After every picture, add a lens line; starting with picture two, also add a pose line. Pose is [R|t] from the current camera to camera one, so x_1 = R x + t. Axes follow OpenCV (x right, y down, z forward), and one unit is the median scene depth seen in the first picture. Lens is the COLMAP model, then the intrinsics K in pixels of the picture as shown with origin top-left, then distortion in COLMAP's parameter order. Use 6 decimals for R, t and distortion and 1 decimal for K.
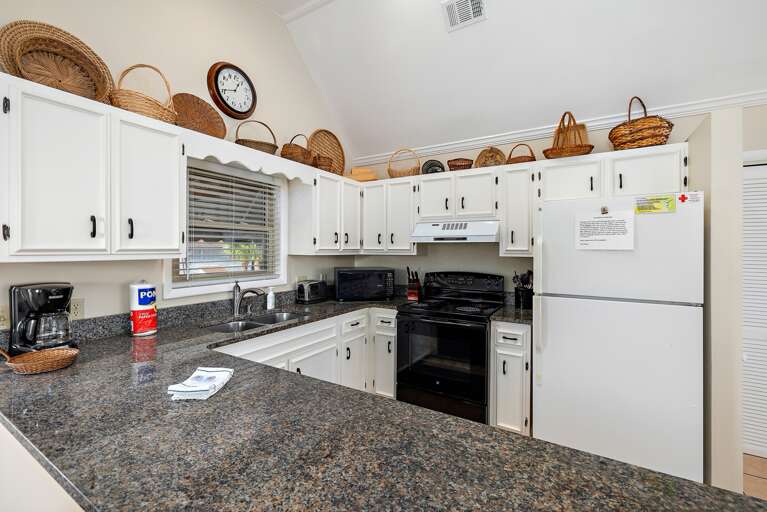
lens RADIAL K [[328.5, 0, 385.1], [0, 328.5, 253.7], [0, 0, 1]] dist [-0.000309, 0.000130]
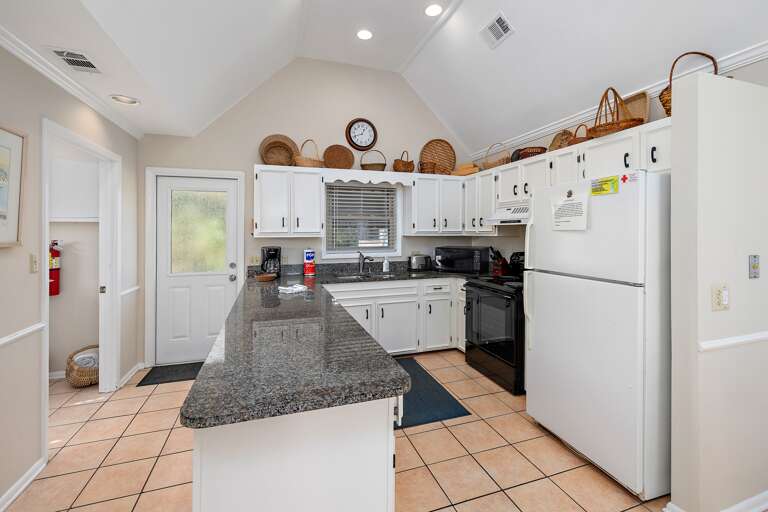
lens RADIAL K [[328.9, 0, 379.5], [0, 328.9, 232.9], [0, 0, 1]] dist [-0.000309, 0.000130]
pose [[0.756442, -0.004514, -0.654045, 0.644161], [-0.002759, 0.999945, -0.010093, 0.006682], [0.654055, 0.009439, 0.756388, -0.162733]]
